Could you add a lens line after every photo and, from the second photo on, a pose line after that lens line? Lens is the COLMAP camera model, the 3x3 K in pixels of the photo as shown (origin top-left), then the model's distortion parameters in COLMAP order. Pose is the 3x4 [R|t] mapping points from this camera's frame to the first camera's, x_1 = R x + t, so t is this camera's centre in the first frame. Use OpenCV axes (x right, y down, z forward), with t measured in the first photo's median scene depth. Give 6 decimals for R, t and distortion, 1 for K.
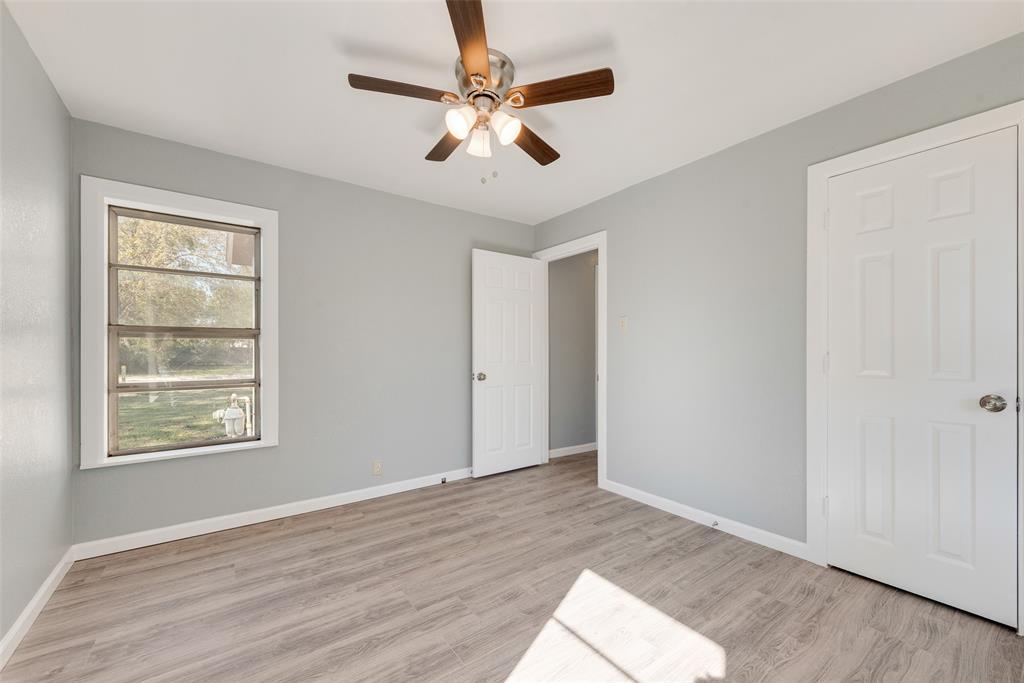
lens RADIAL K [[398.7, 0, 507.5], [0, 398.7, 342.3], [0, 0, 1]] dist [0.013630, -0.006184]
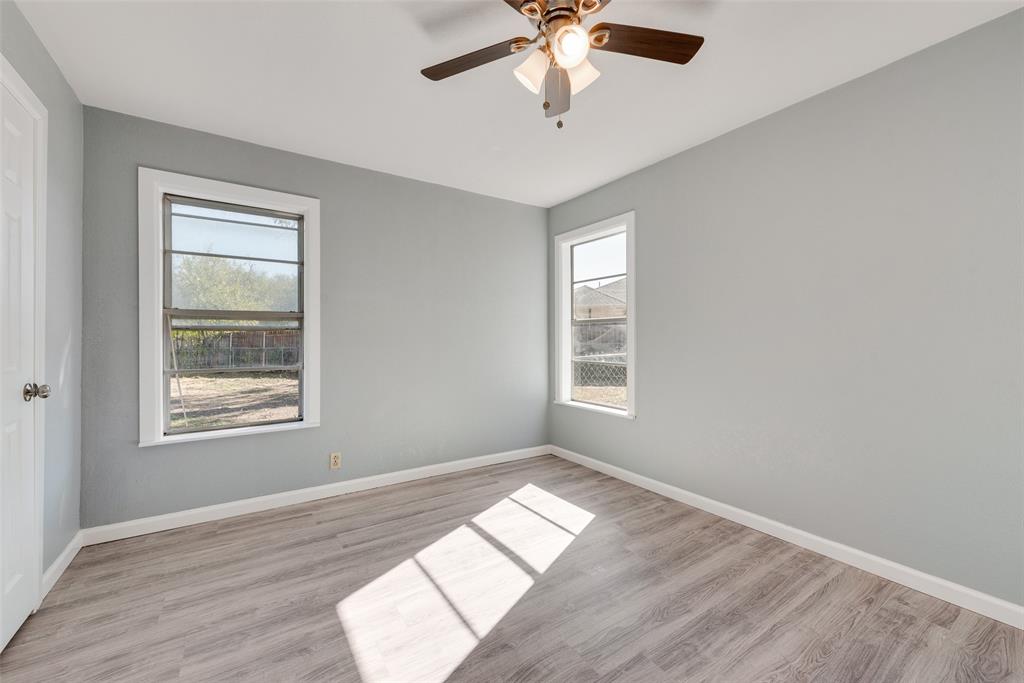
lens RADIAL K [[398.7, 0, 507.5], [0, 398.7, 342.3], [0, 0, 1]] dist [0.013630, -0.006184]
pose [[-0.998844, 0.000133, 0.048063, 0.008808], [-0.000084, 0.999990, -0.004501, 0.037283], [-0.048063, -0.004500, -0.998834, 1.963642]]
